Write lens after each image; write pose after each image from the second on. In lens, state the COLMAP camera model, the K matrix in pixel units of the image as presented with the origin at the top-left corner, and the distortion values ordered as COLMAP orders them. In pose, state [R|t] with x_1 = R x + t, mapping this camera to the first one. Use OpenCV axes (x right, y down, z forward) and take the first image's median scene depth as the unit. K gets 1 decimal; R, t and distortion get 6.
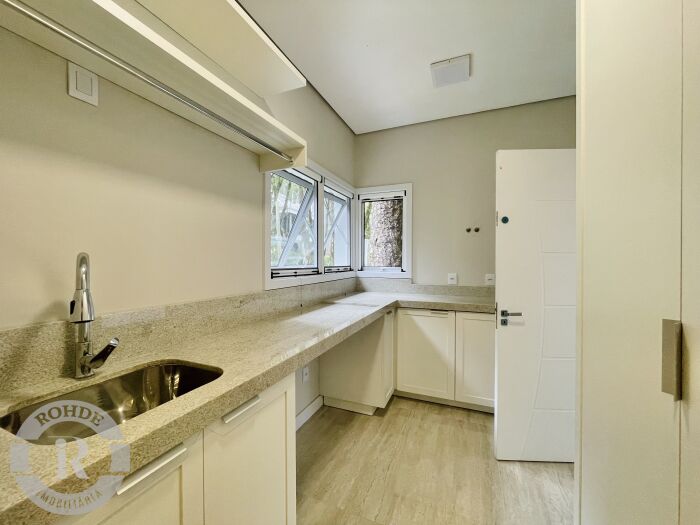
lens RADIAL K [[282.8, 0, 352.2], [0, 282.8, 263.0], [0, 0, 1]] dist [-0.005077, 0.000089]
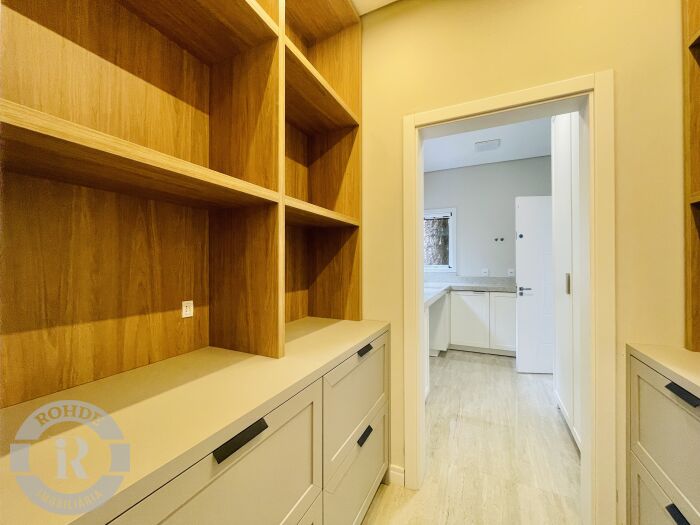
lens RADIAL K [[282.8, 0, 347.9], [0, 282.8, 261.5], [0, 0, 1]] dist [-0.005077, 0.000089]
pose [[0.998002, -0.004346, -0.063028, -0.324960], [0.003483, 0.999899, -0.013801, 0.020195], [0.063082, 0.013554, 0.997916, -0.627547]]
